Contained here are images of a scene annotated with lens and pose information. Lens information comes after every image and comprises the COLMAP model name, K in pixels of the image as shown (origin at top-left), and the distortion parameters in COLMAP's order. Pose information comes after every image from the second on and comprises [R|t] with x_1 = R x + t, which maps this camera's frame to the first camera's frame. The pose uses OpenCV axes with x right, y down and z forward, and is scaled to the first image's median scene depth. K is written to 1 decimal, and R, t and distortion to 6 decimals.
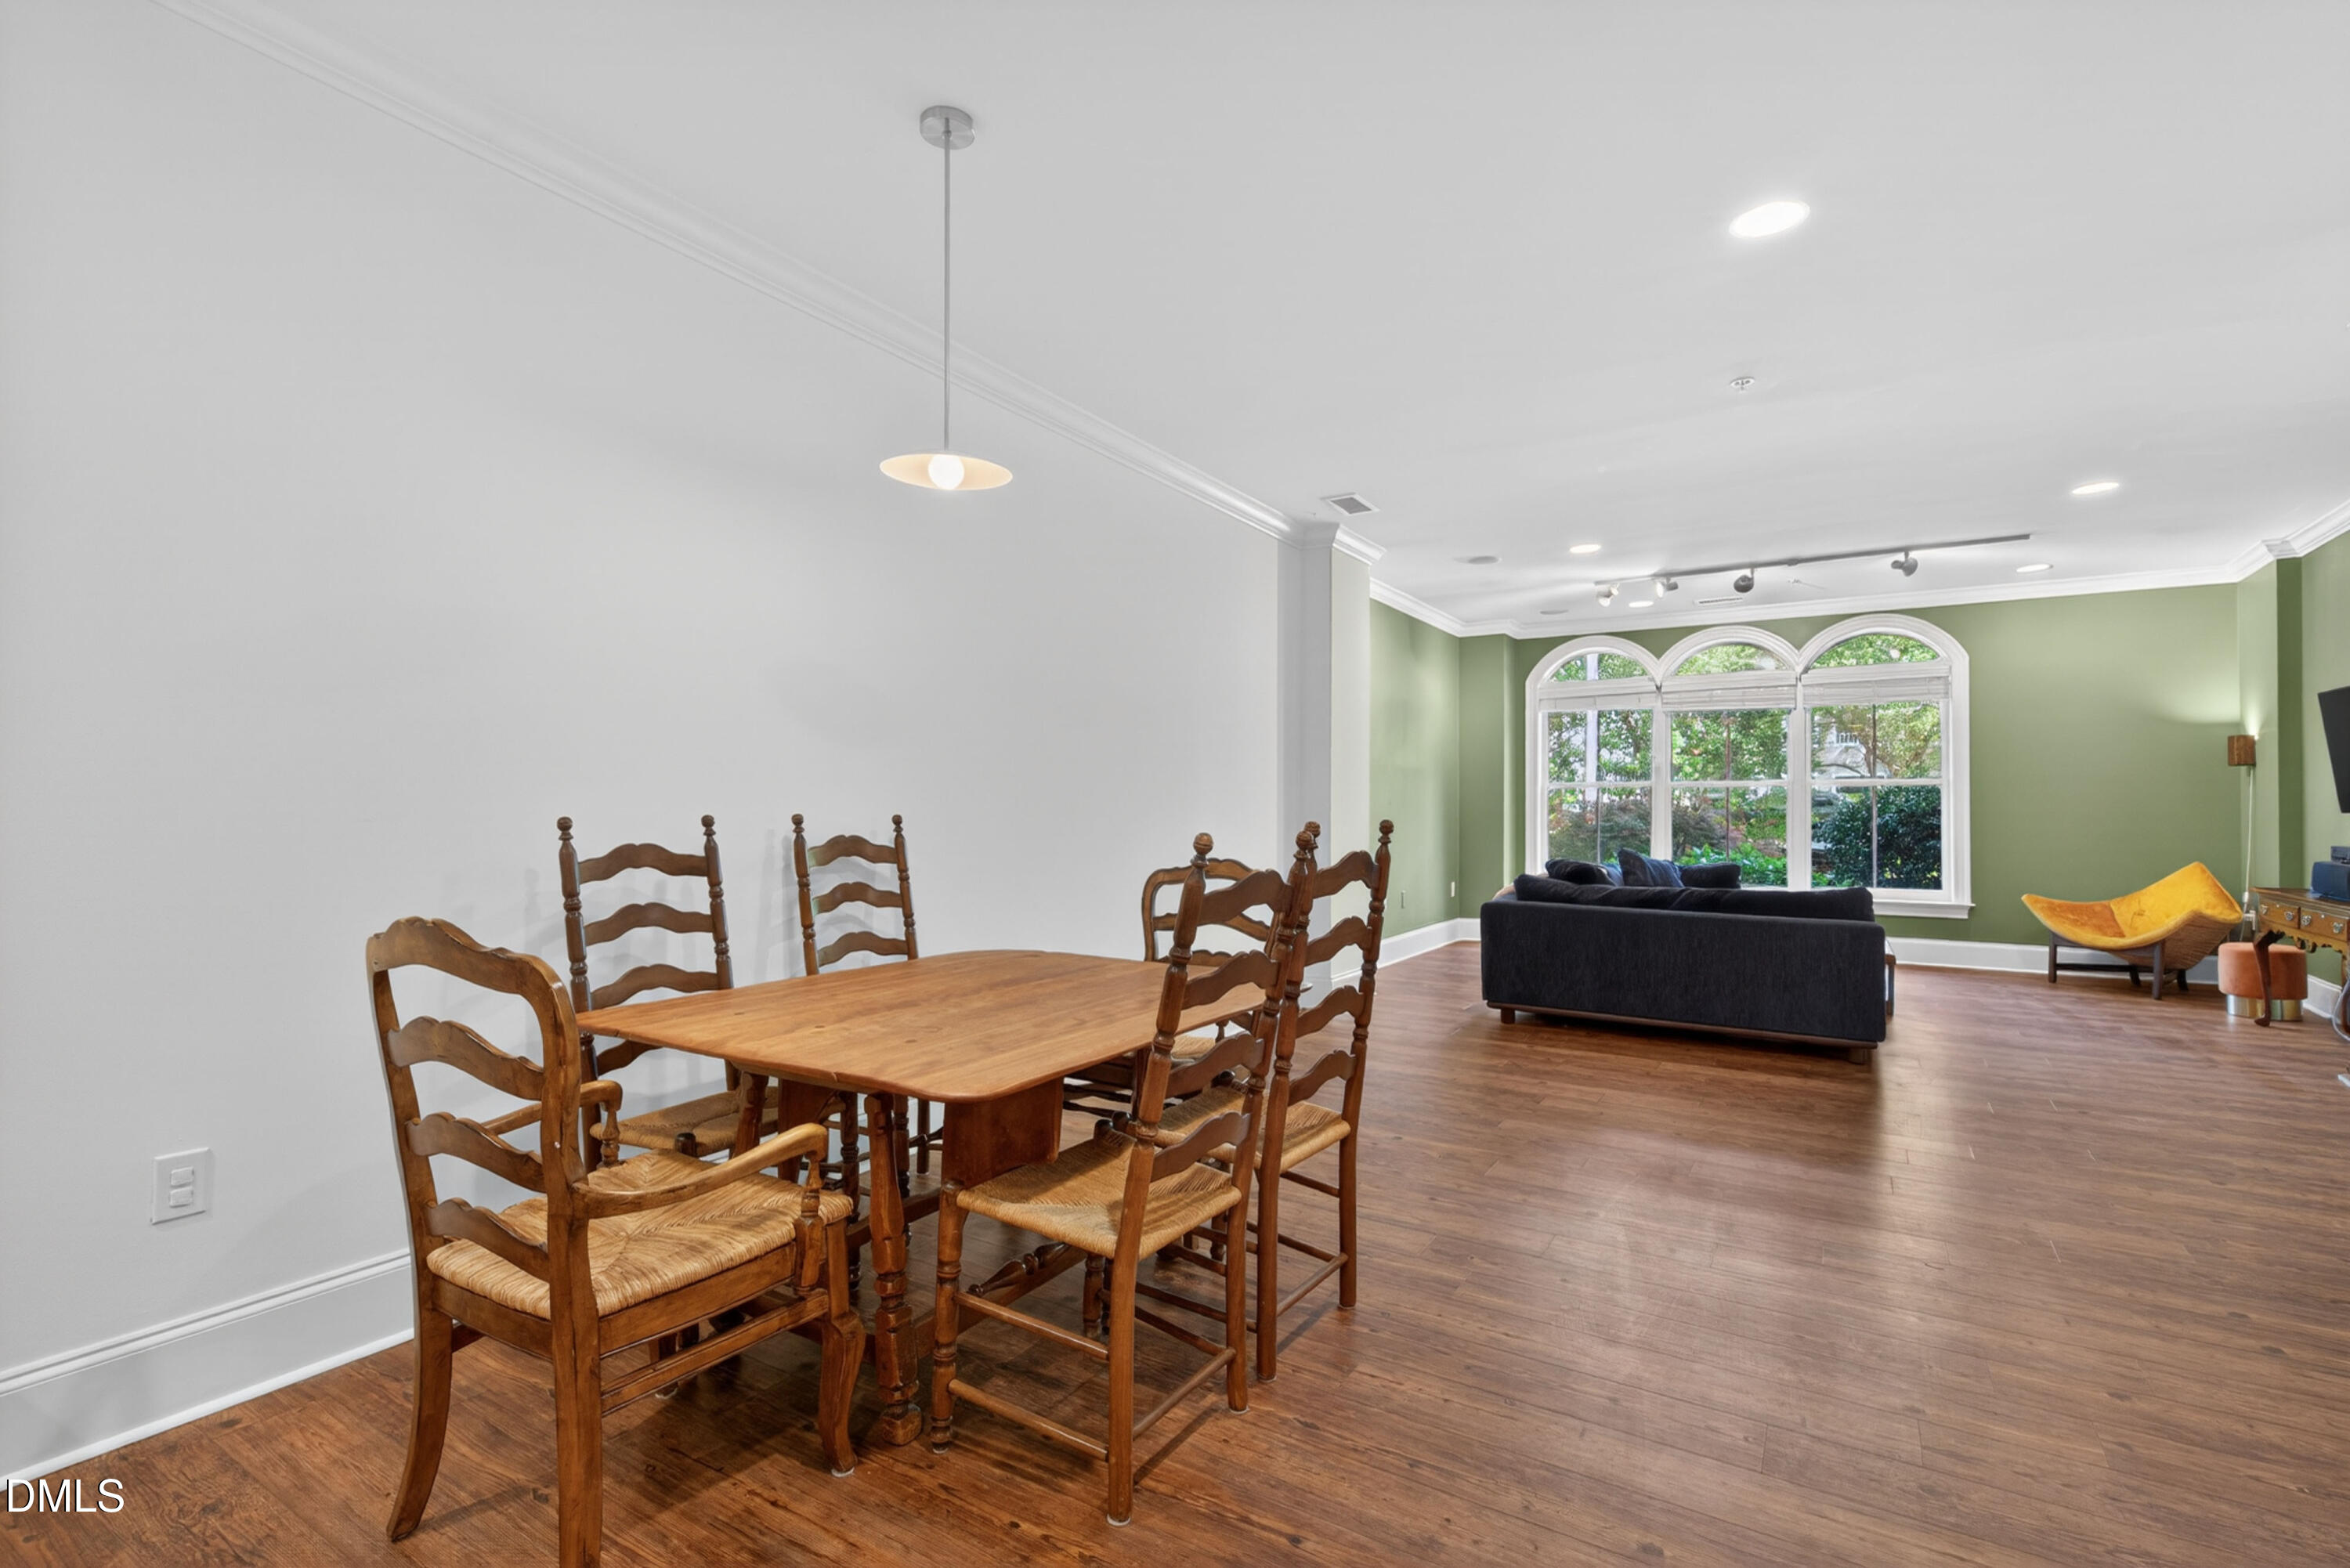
lens RADIAL K [[1073.2, 0, 1179.2], [0, 1073.2, 795.5], [0, 0, 1]] dist [0.000707, 0.000134]
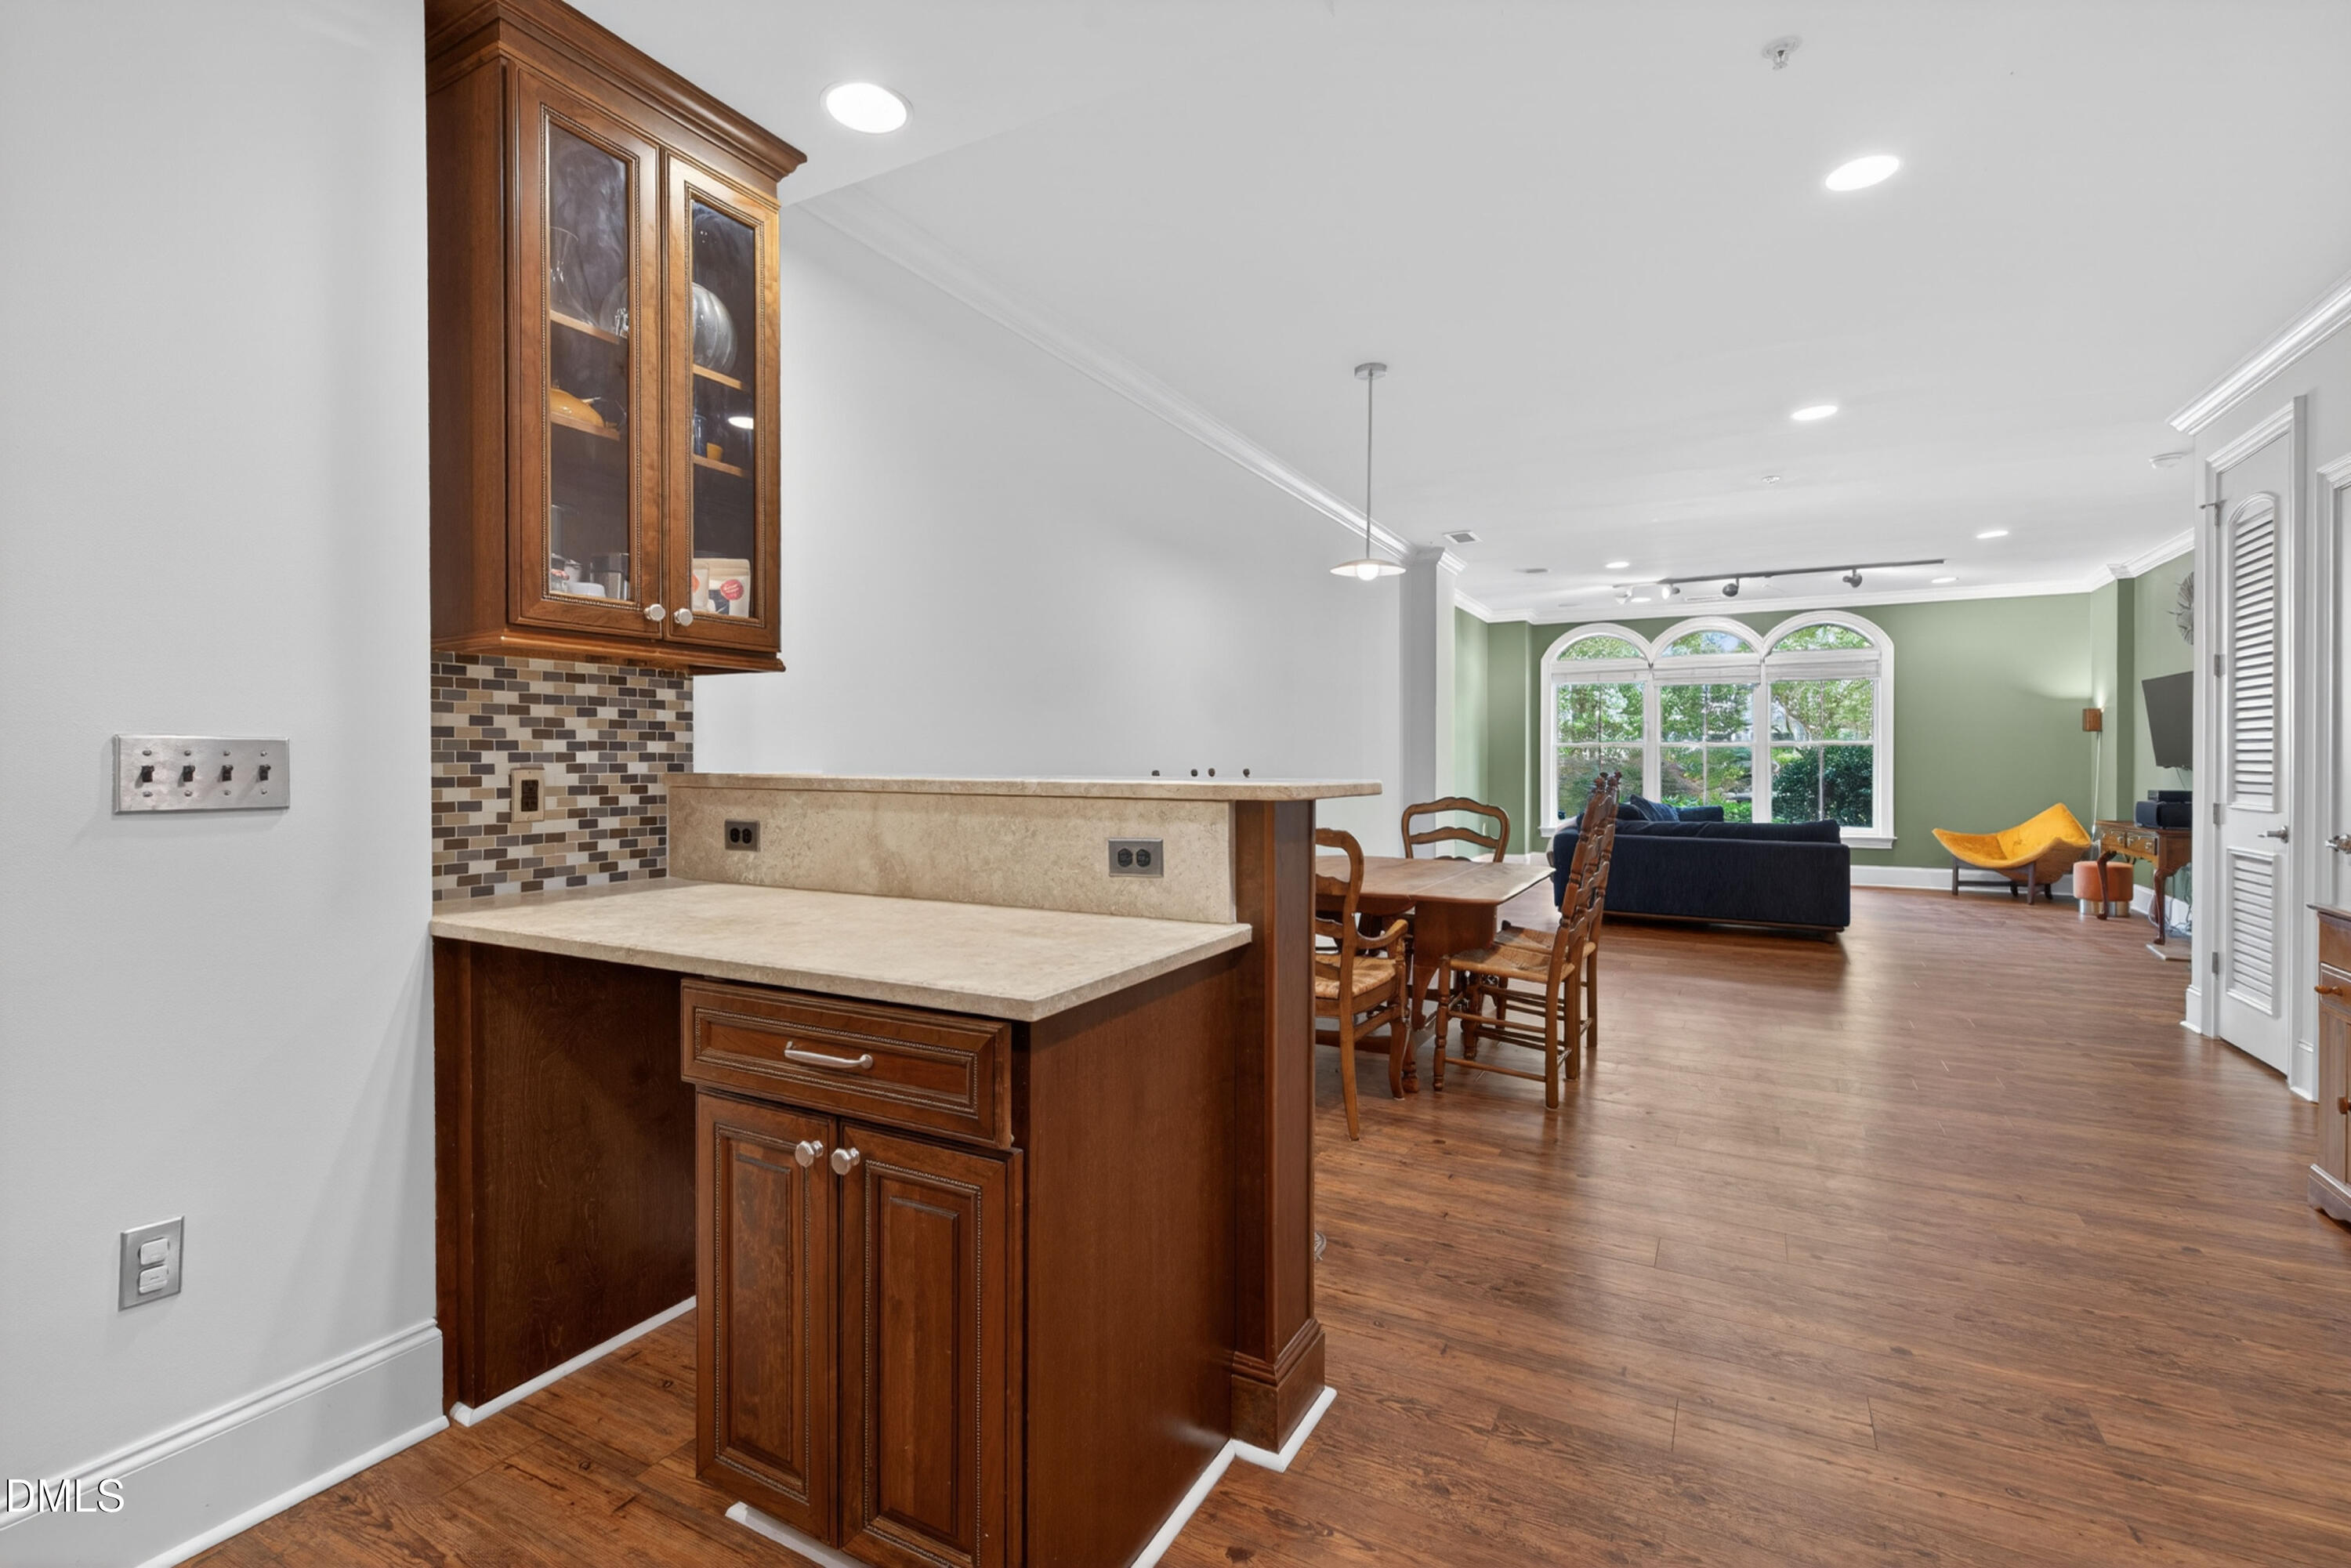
lens RADIAL K [[1066.7, 0, 1172.1], [0, 1066.7, 766.0], [0, 0, 1]] dist [-0.001599, -0.000326]
pose [[0.998247, -0.001973, 0.059150, -0.226446], [0.001153, 0.999903, 0.013889, -0.003801], [-0.059172, -0.013796, 0.998152, -0.249925]]
